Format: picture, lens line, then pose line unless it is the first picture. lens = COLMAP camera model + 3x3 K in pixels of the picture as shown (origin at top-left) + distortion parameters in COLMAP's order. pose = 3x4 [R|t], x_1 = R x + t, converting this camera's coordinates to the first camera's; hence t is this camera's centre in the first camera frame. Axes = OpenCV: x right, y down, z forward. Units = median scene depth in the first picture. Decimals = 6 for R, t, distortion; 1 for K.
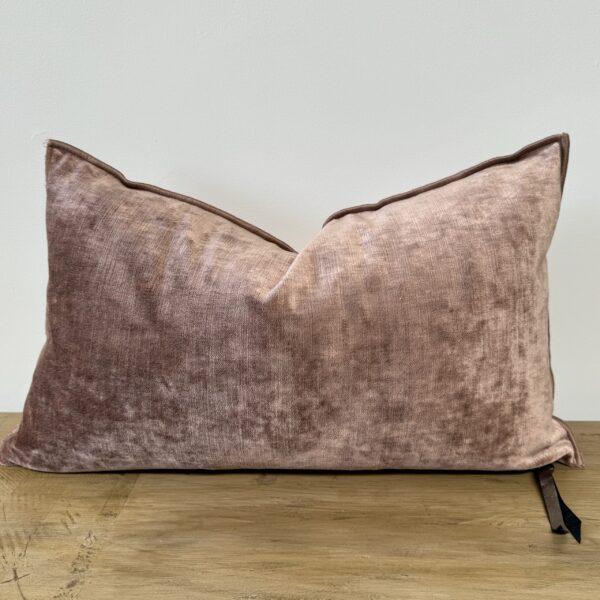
lens RADIAL K [[617.8, 0, 300.0], [0, 617.8, 300.0], [0, 0, 1]] dist [0.165553, -0.381969]
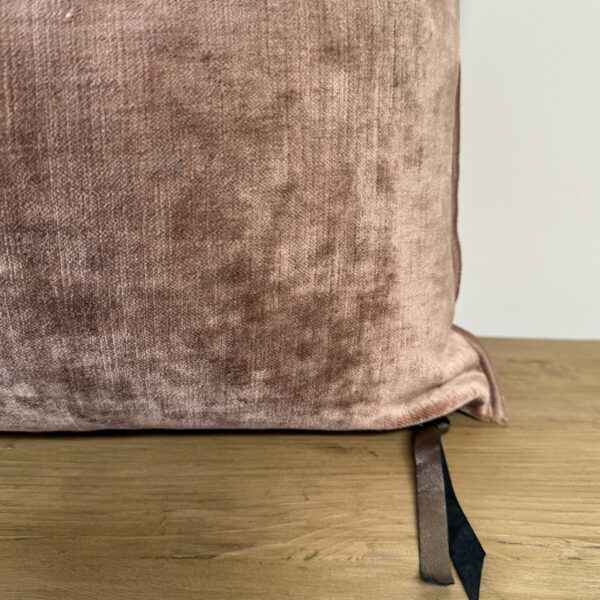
lens RADIAL K [[617.8, 0, 300.0], [0, 617.8, 300.0], [0, 0, 1]] dist [0.165553, -0.381969]
pose [[0.997290, 0.020086, 0.070776, 0.264343], [-0.029150, 0.991155, 0.129465, 0.110842], [-0.067550, -0.131177, 0.989055, 0.556083]]
